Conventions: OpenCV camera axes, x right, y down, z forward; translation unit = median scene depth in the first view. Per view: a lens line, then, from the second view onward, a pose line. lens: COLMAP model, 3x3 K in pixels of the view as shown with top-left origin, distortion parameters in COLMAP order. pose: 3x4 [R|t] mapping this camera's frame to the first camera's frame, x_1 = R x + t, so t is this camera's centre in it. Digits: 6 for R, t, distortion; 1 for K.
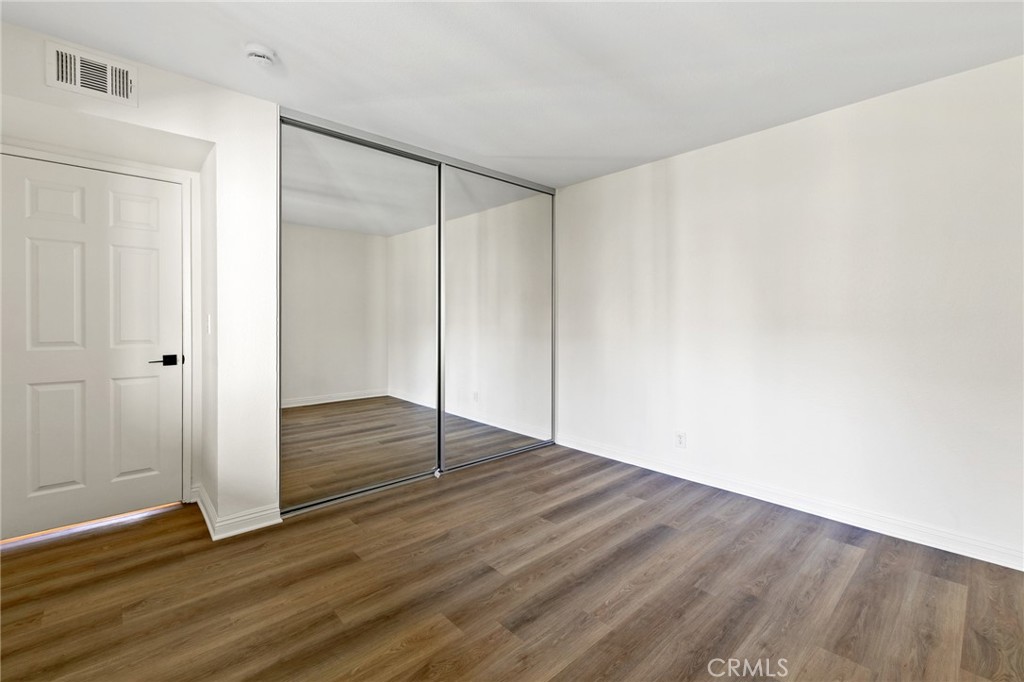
lens RADIAL K [[436.9, 0, 531.1], [0, 436.9, 332.3], [0, 0, 1]] dist [0.005750, 0.000110]
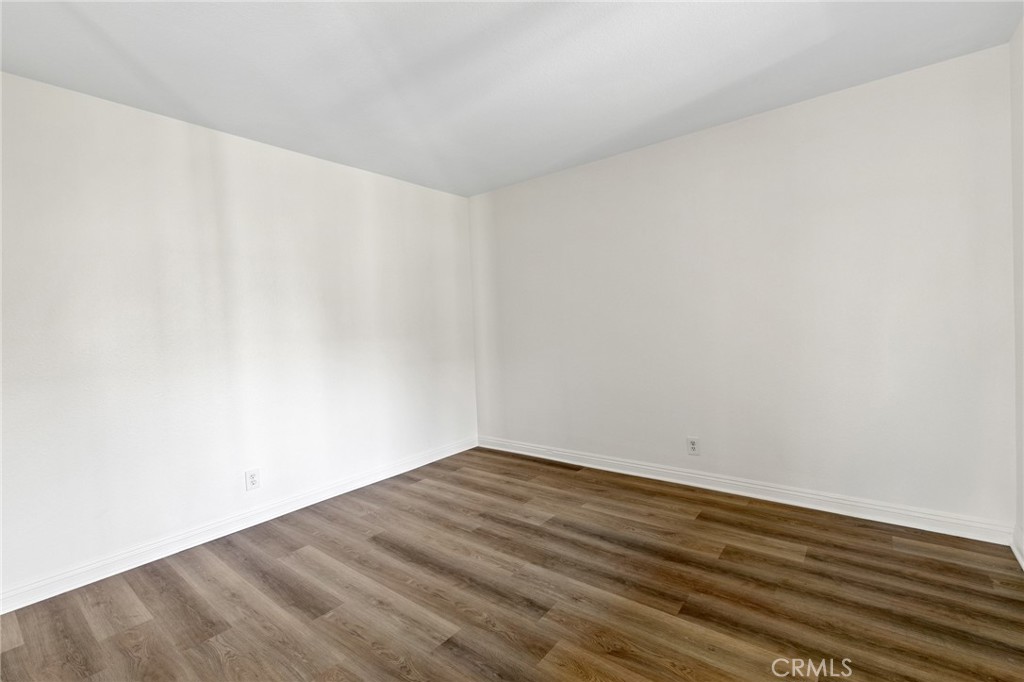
lens RADIAL K [[461.6, 0, 505.1], [0, 461.6, 344.5], [0, 0, 1]] dist [0.002832, -0.000064]
pose [[-0.131689, -0.038360, 0.990549, -0.950127], [0.068598, 0.996503, 0.047710, -0.034973], [-0.988915, 0.074233, -0.128597, 0.996447]]
